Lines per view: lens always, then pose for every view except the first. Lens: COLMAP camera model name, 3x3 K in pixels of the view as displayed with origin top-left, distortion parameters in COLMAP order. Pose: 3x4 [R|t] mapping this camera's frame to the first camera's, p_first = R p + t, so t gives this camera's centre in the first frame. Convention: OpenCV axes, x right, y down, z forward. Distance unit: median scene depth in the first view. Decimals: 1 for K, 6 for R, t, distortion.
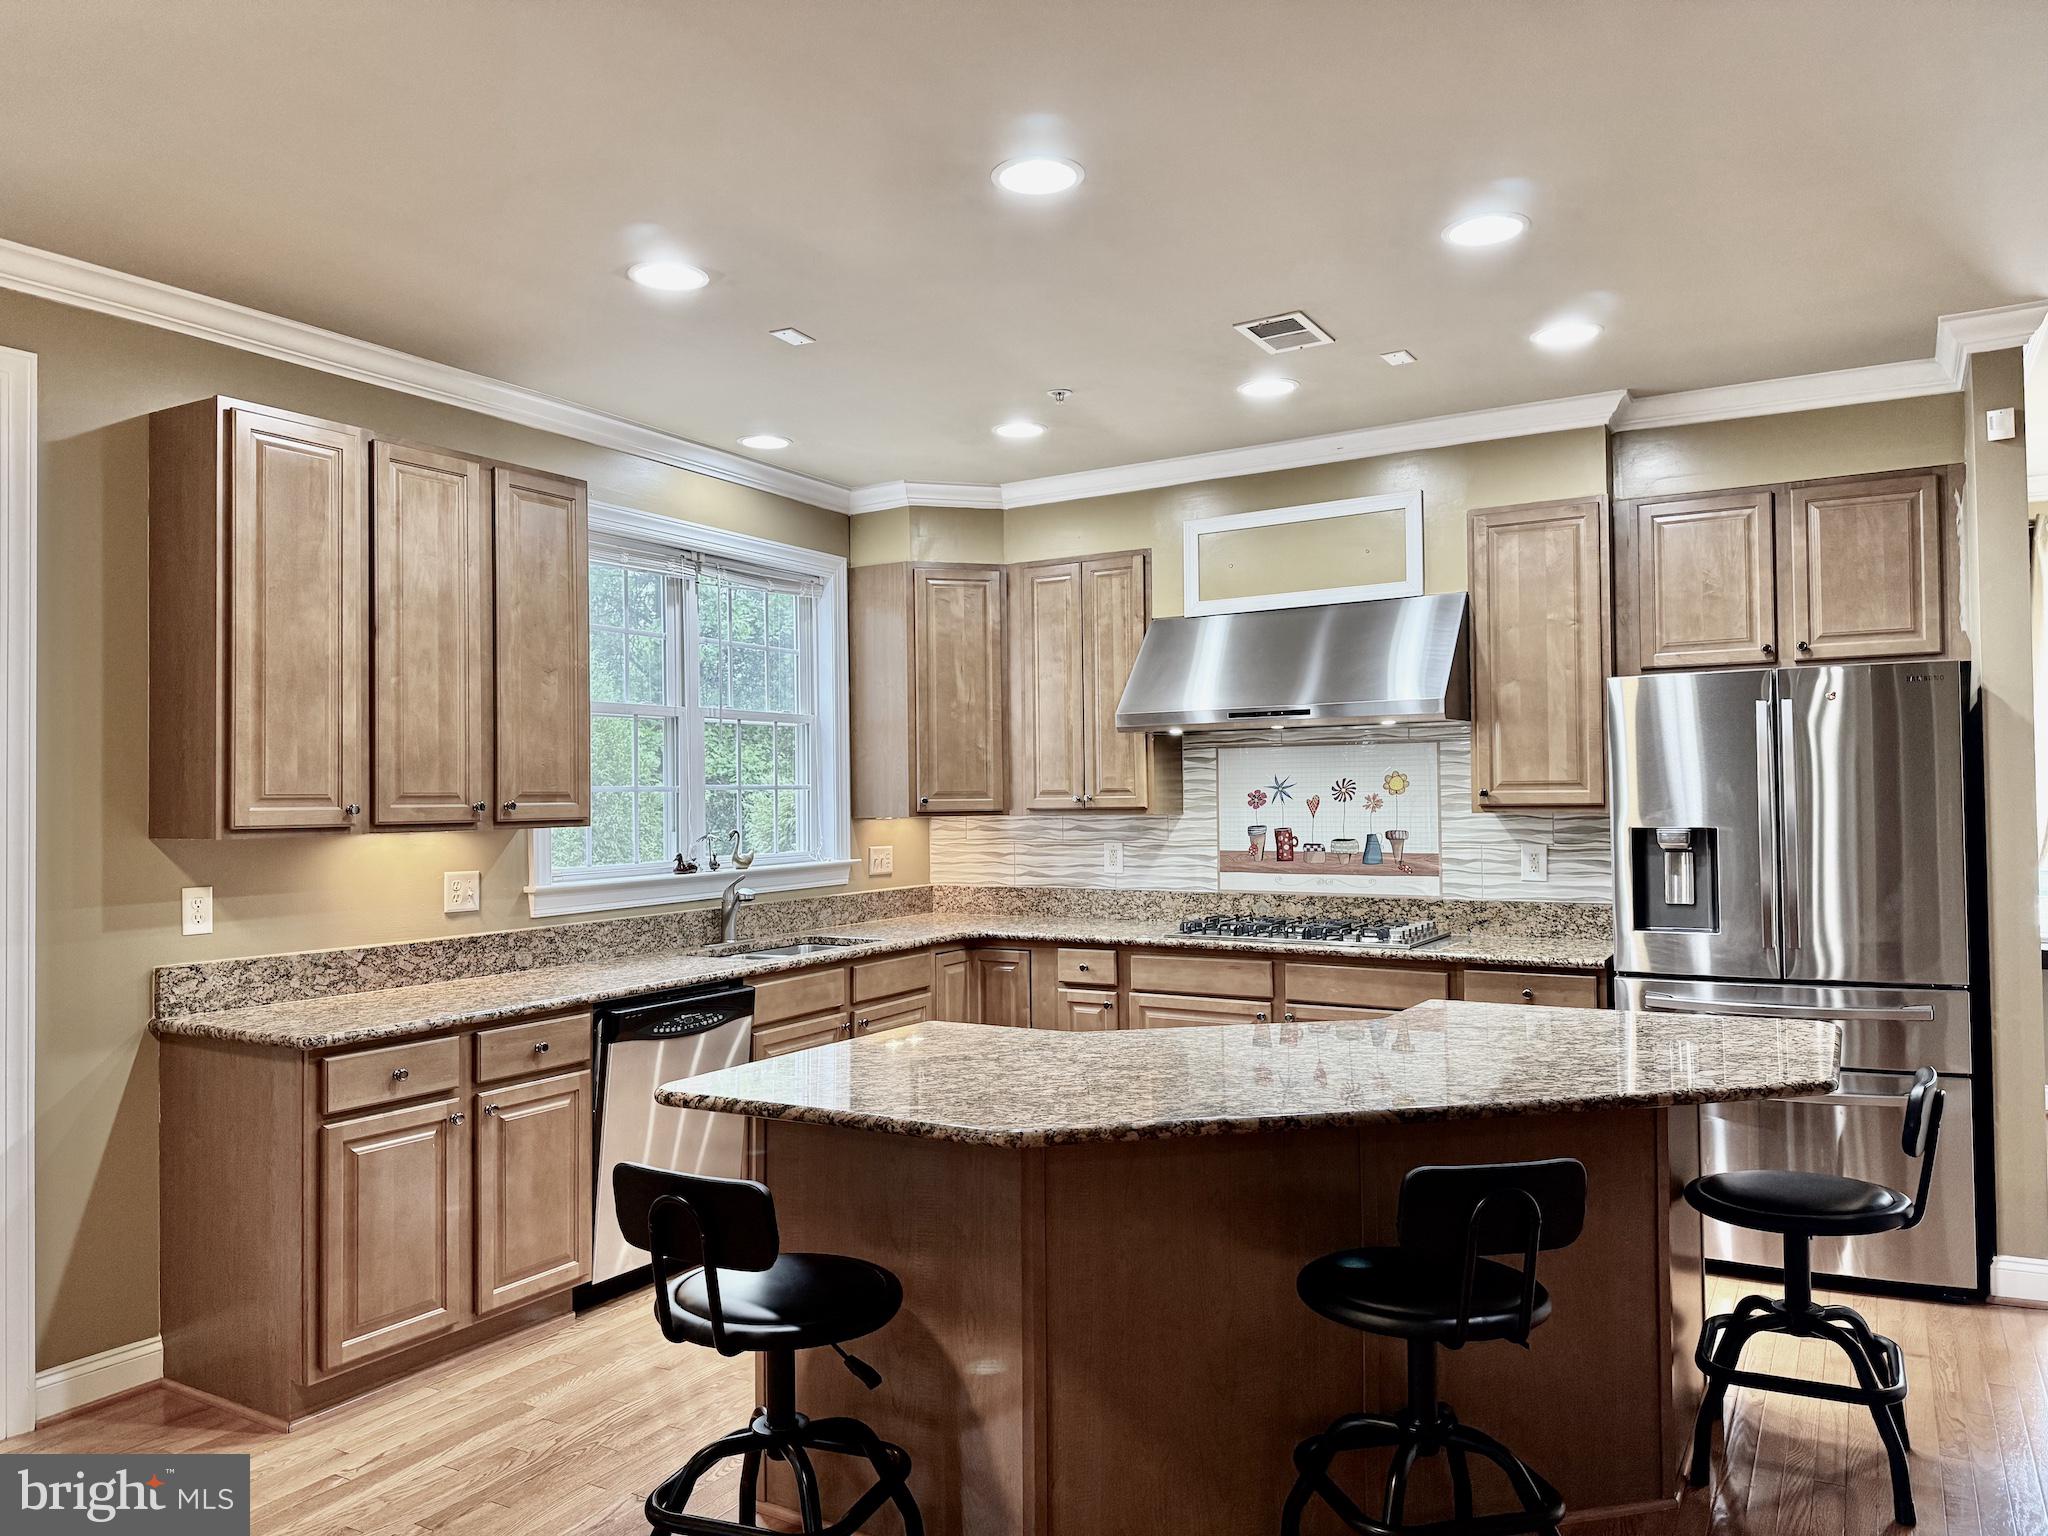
lens RADIAL K [[1411.9, 0, 1024.0], [0, 1411.9, 768.0], [0, 0, 1]] dist [0.125544, -0.179938]
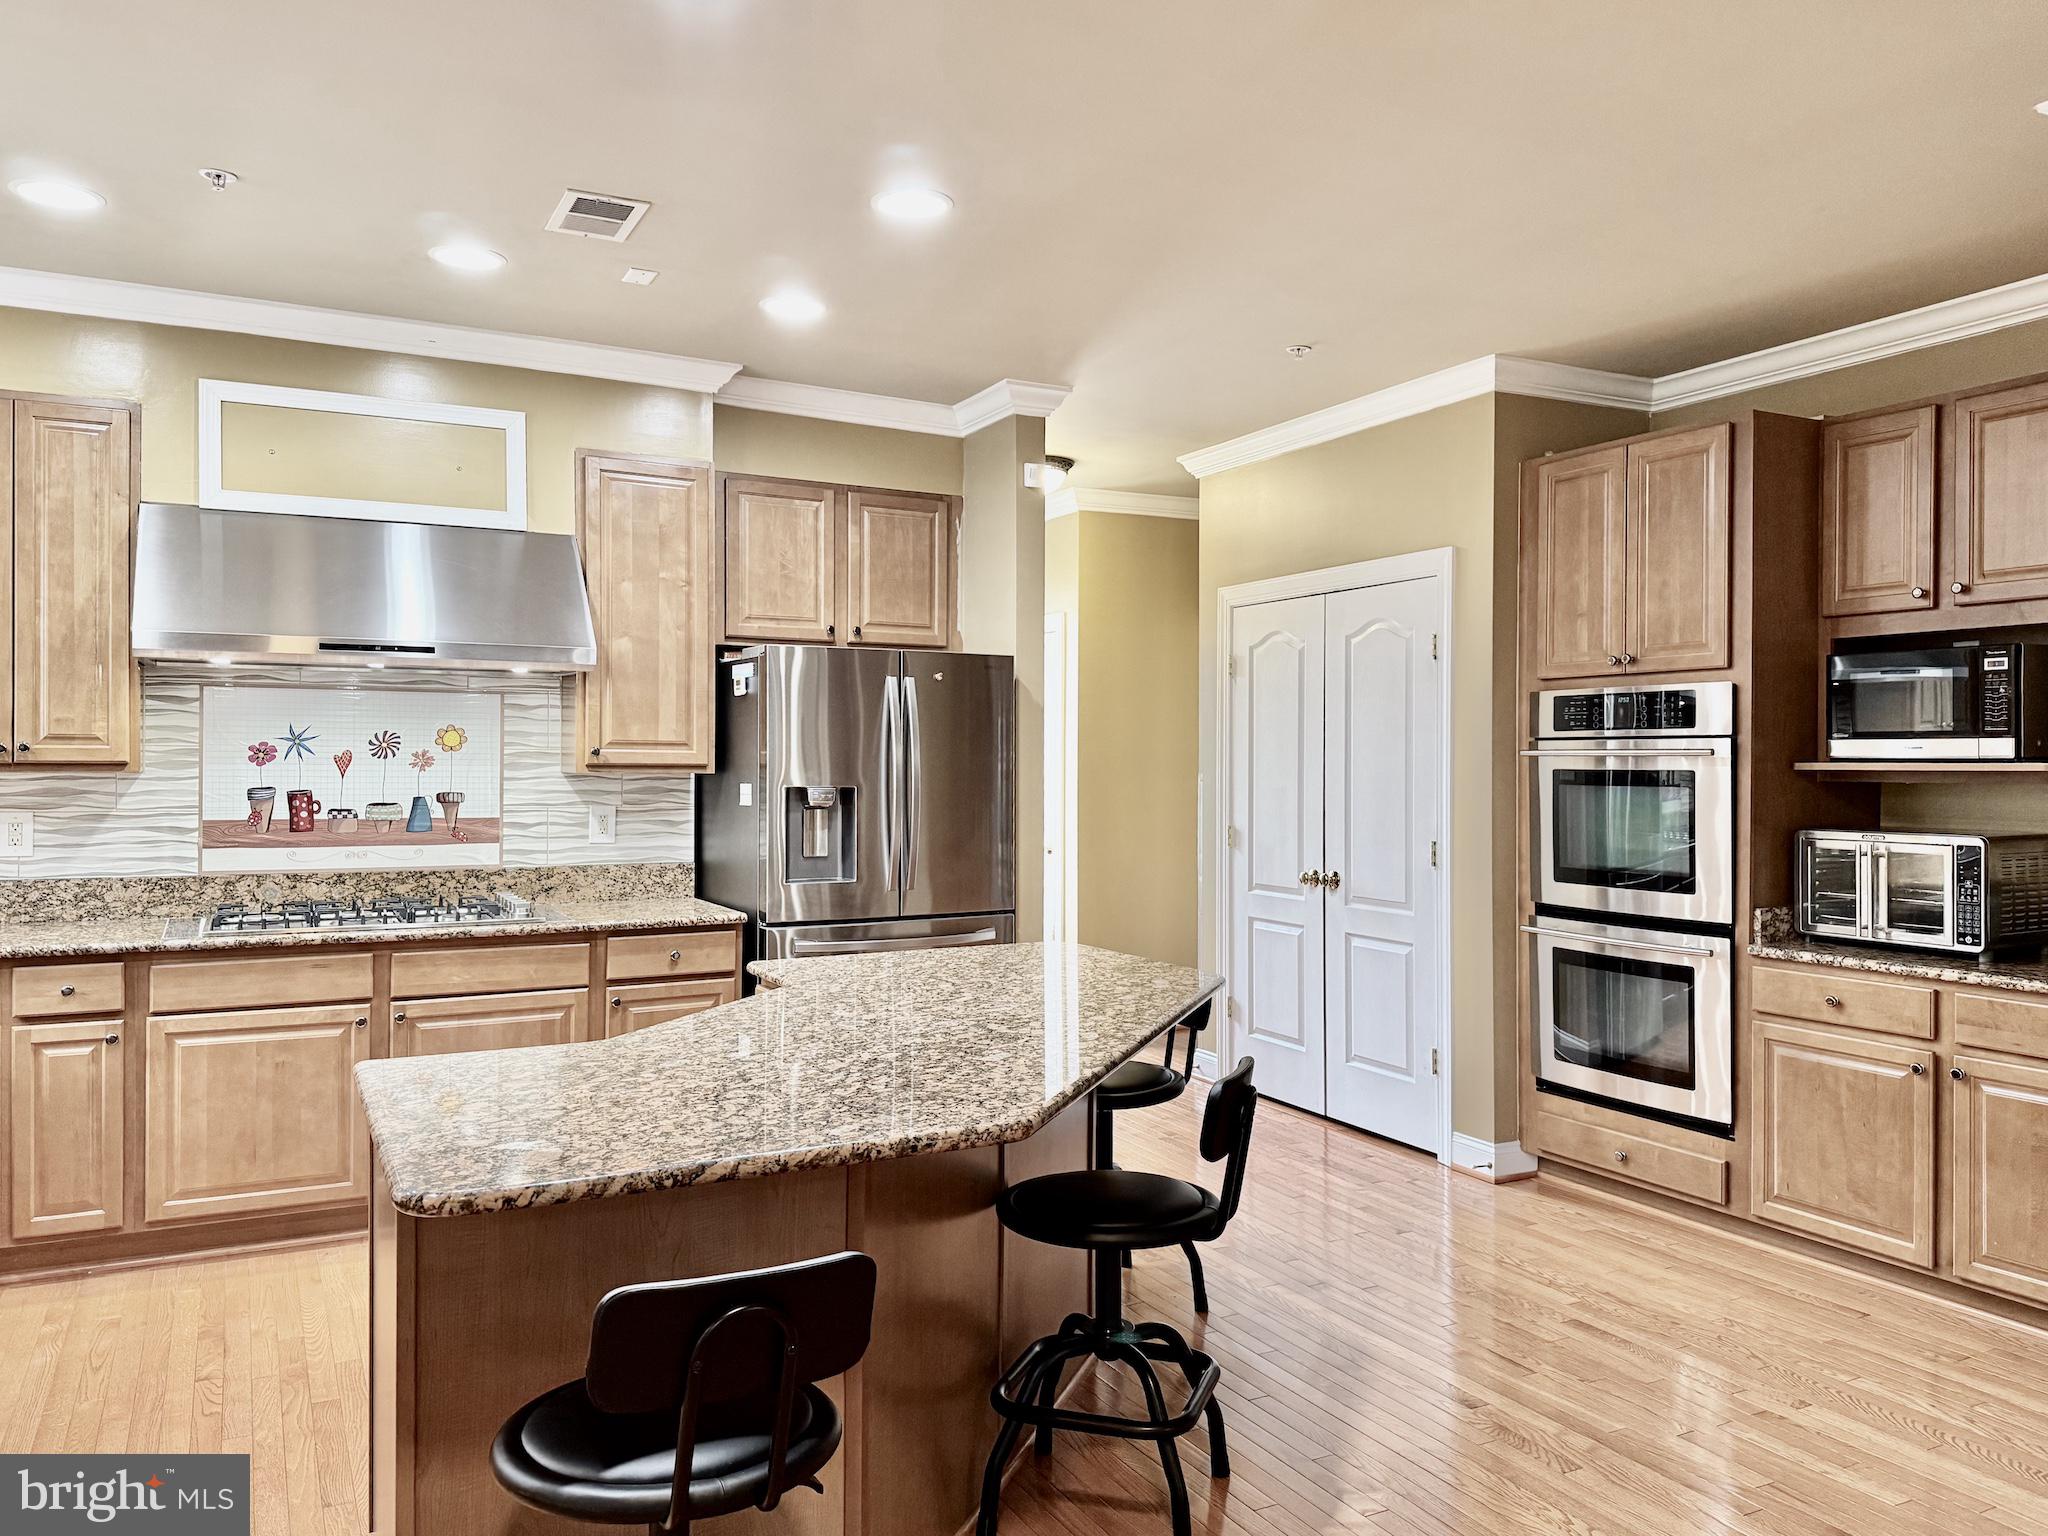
lens RADIAL K [[1477.9, 0, 1032.6], [0, 1477.9, 770.9], [0, 0, 1]] dist [0.062364, -0.087428]
pose [[0.524767, 0.010688, 0.851179, -0.363015], [-0.031641, 0.999475, 0.006957, 0.014298], [-0.850658, -0.030582, 0.524830, 0.236913]]
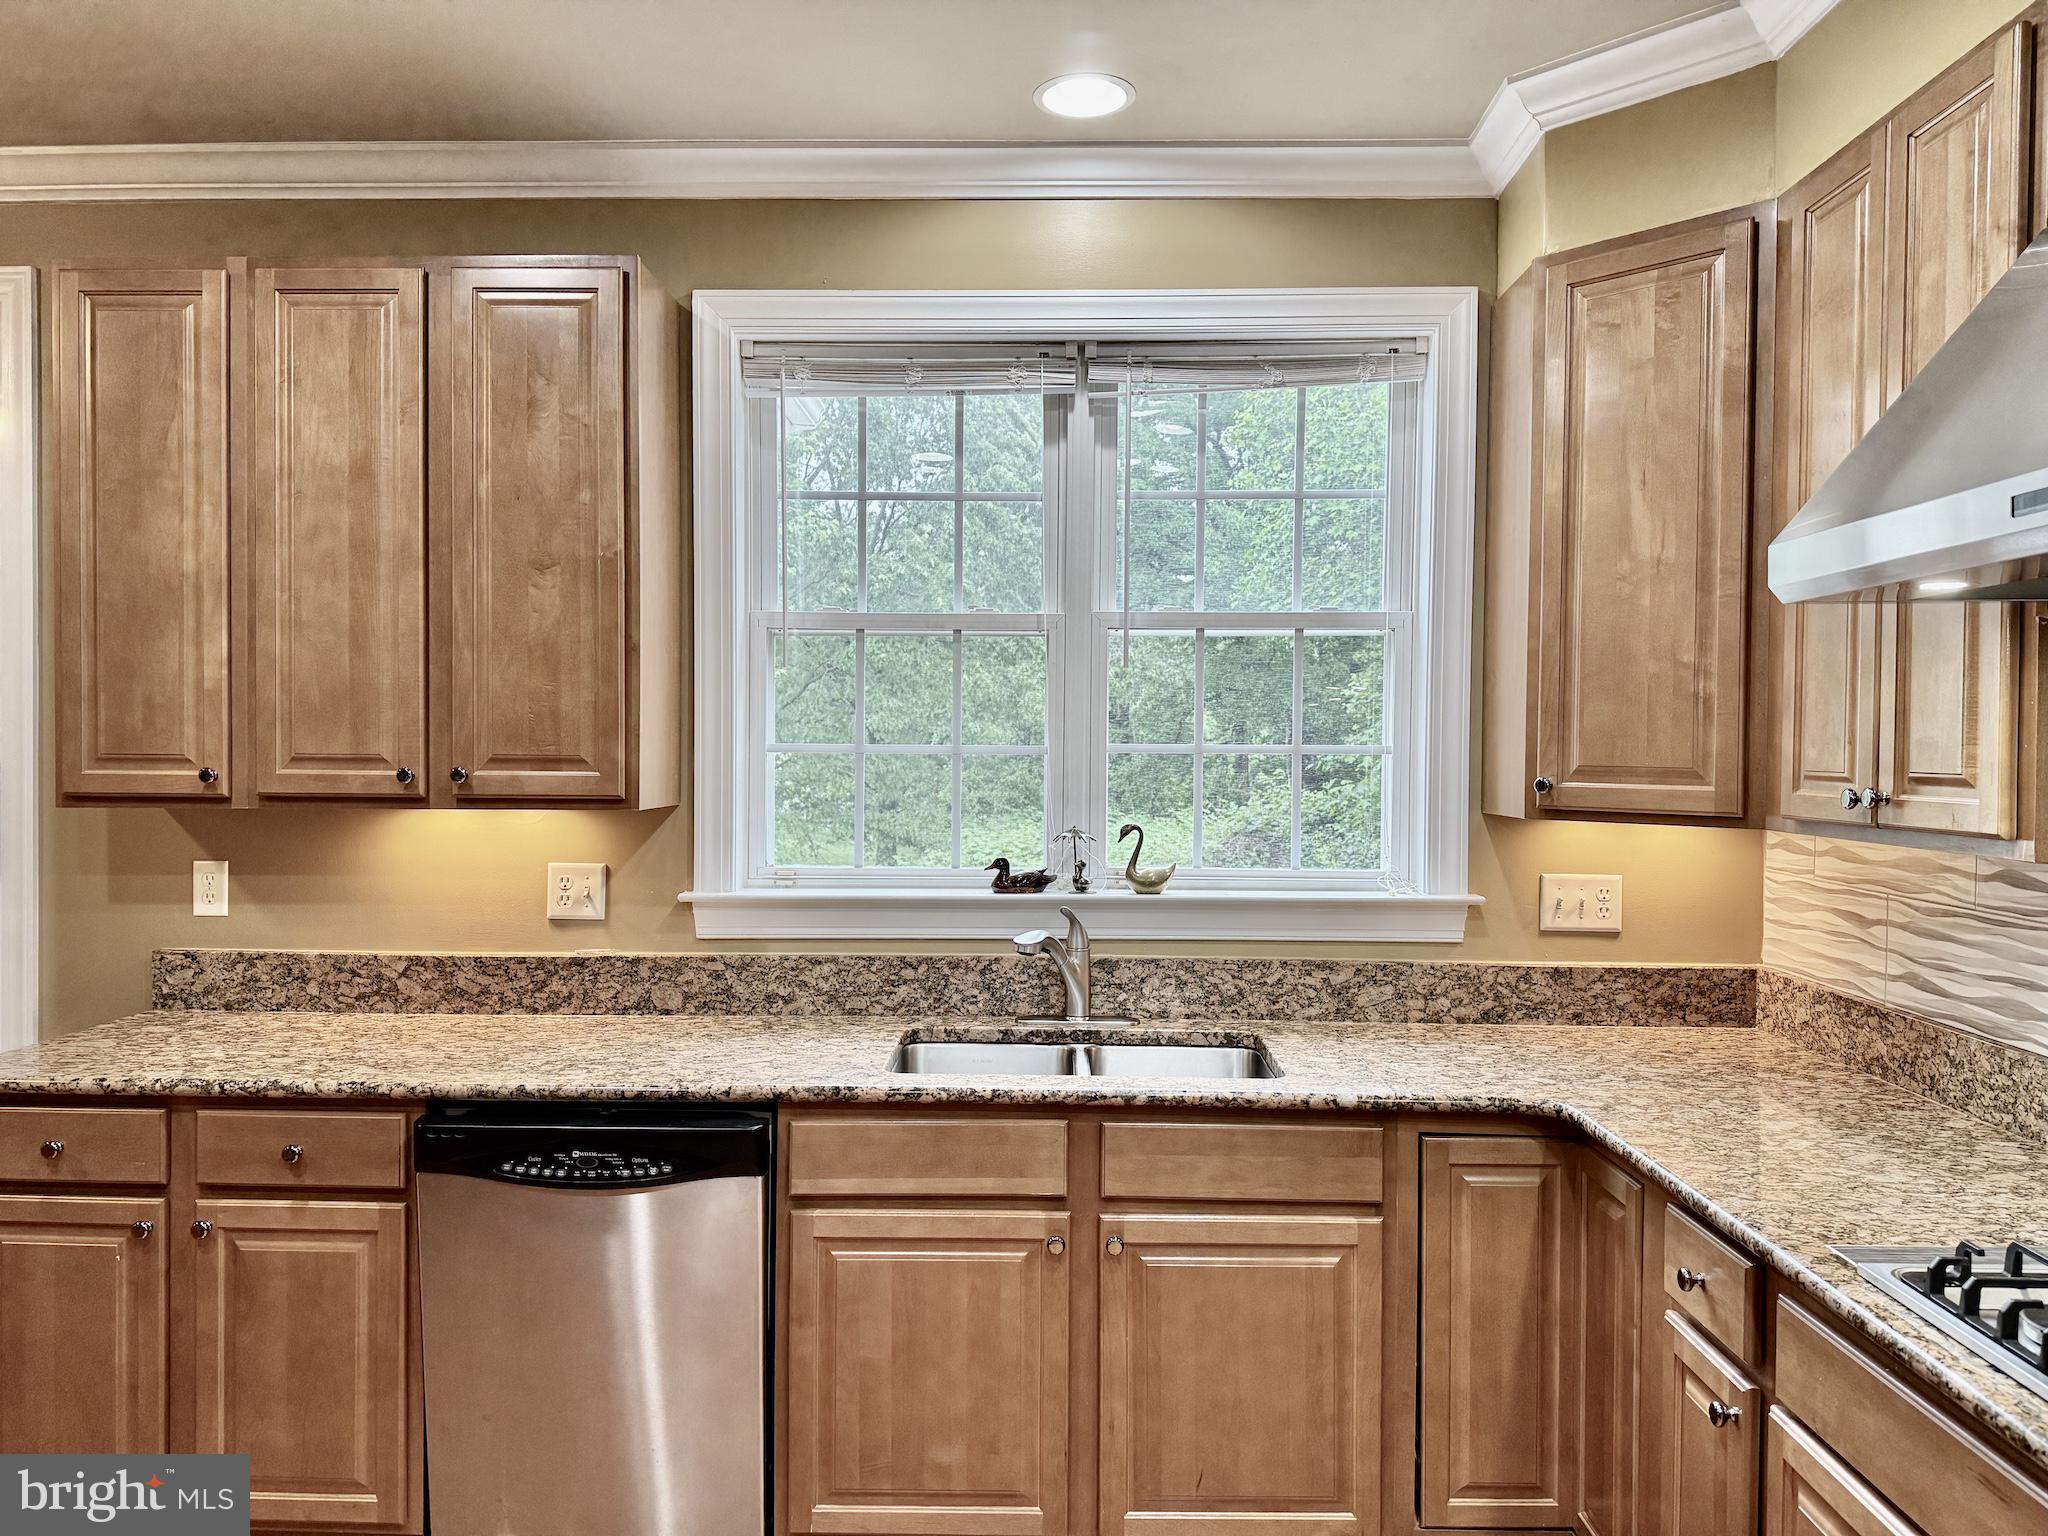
lens RADIAL K [[1411.9, 0, 1024.0], [0, 1411.9, 768.0], [0, 0, 1]] dist [0.125544, -0.179938]
pose [[0.487717, 0.030213, -0.872479, 0.292454], [0.005673, 0.999270, 0.037775, -0.000481], [0.872984, -0.023373, 0.487189, 0.744791]]
